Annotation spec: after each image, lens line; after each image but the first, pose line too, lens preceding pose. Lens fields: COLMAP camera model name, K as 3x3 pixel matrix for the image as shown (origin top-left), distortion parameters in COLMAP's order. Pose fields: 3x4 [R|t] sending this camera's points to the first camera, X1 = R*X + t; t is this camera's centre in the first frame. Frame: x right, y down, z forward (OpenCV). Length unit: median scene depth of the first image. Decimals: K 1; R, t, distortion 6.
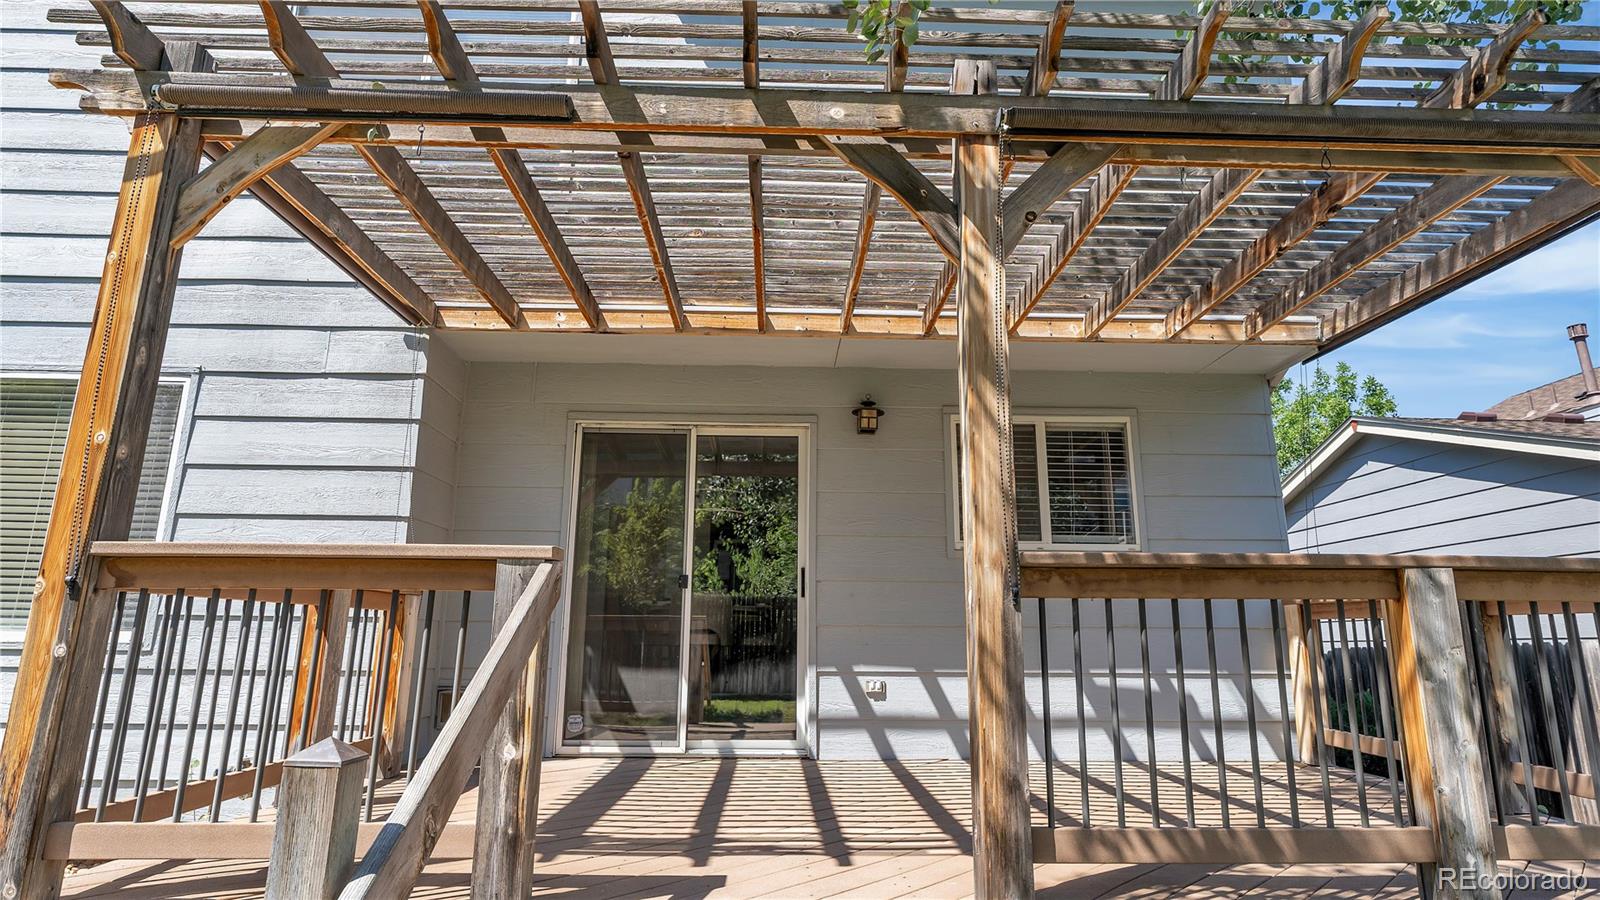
lens RADIAL K [[873.5, 0, 805.5], [0, 873.5, 446.0], [0, 0, 1]] dist [-0.001566, -0.000765]
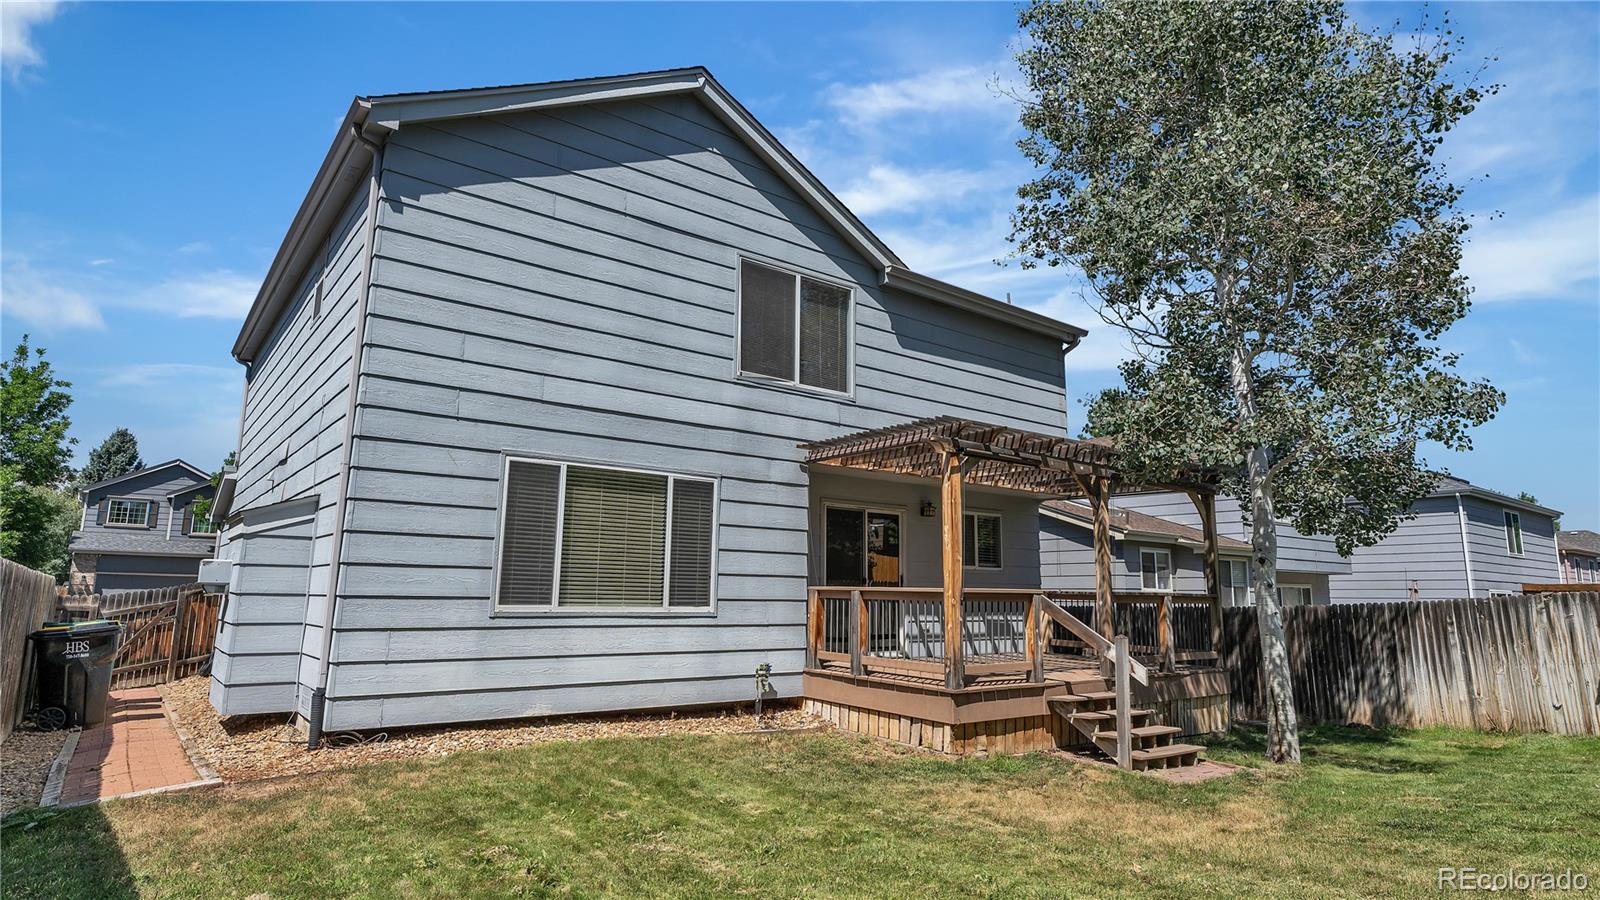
lens RADIAL K [[873.5, 0, 805.5], [0, 873.5, 446.0], [0, 0, 1]] dist [-0.001566, -0.000765]
pose [[0.807923, 0.103189, 0.580184, -1.694829], [-0.138901, 0.990155, 0.017319, -0.213749], [-0.572684, -0.094581, 0.814302, -0.718730]]
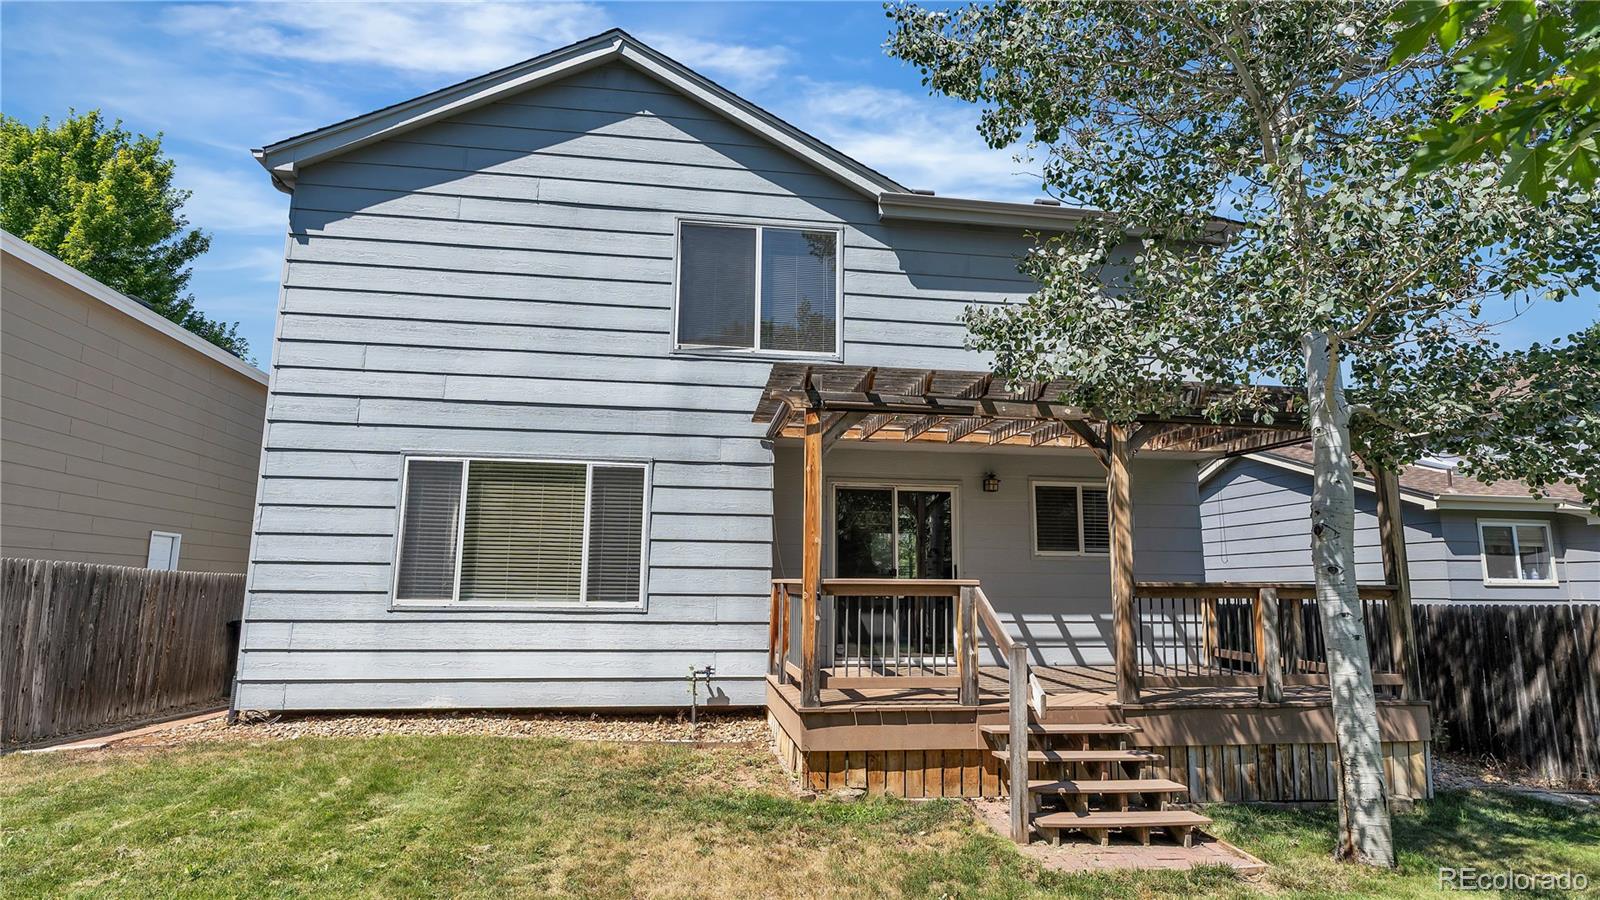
lens RADIAL K [[873.5, 0, 805.5], [0, 873.5, 446.0], [0, 0, 1]] dist [-0.001566, -0.000765]
pose [[0.992872, 0.021138, 0.117293, -0.591157], [-0.028562, 0.997668, 0.061983, -0.237441], [-0.115709, -0.064892, 0.991161, -0.846809]]
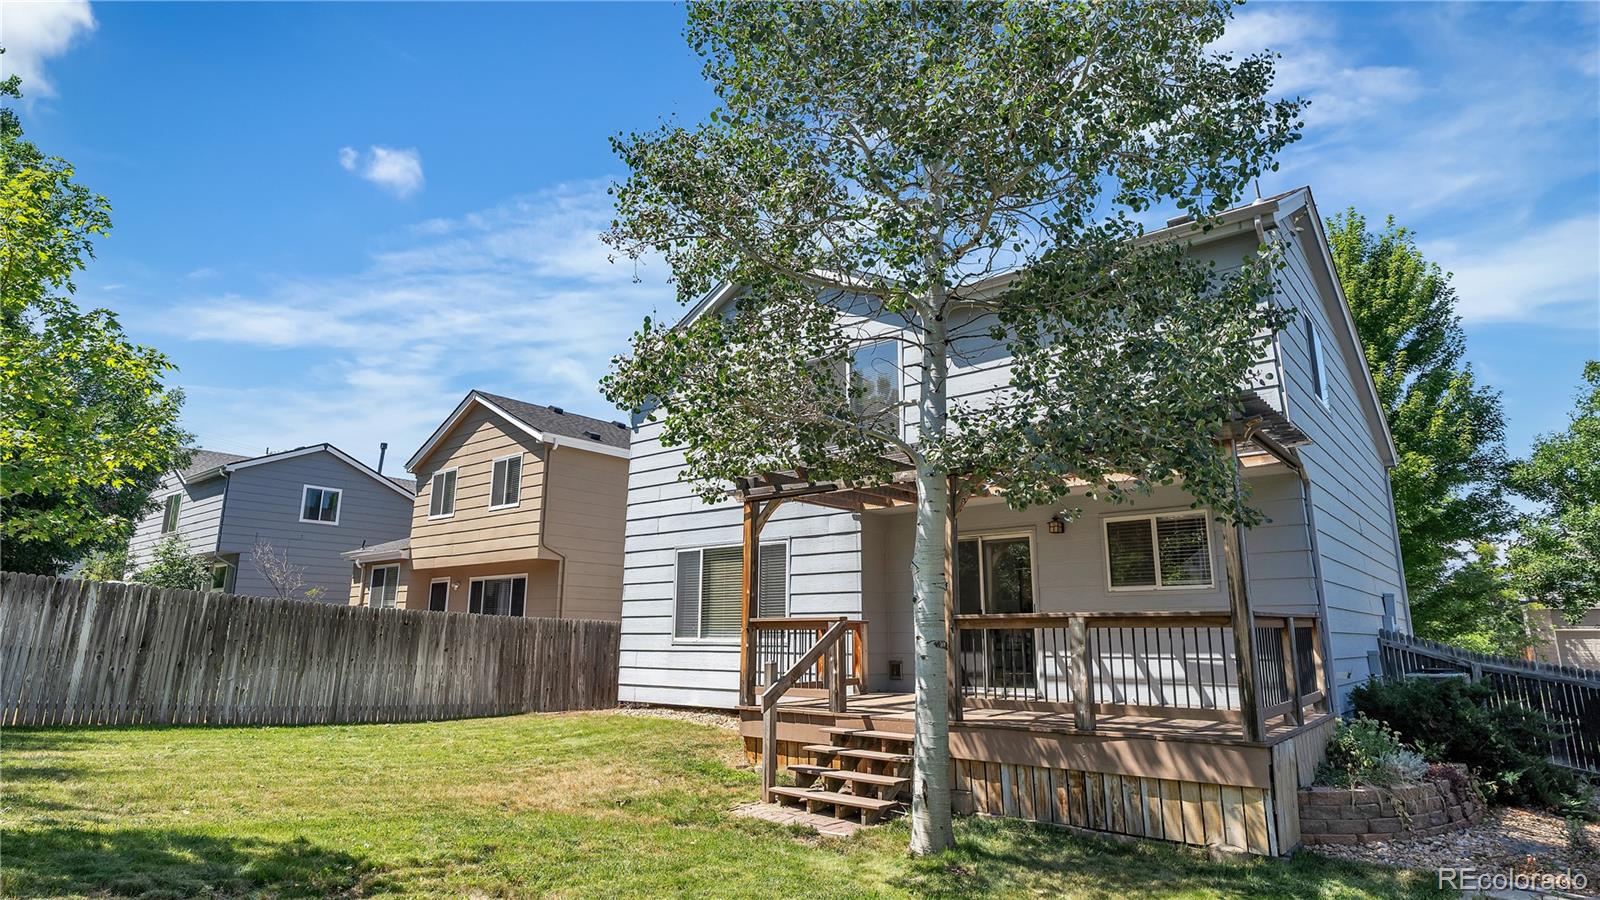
lens RADIAL K [[873.5, 0, 805.5], [0, 873.5, 446.0], [0, 0, 1]] dist [-0.001566, -0.000765]
pose [[0.754264, -0.146000, -0.640133, 1.034499], [0.149212, 0.987569, -0.049426, -0.218433], [0.639392, -0.058236, 0.766673, -0.937458]]
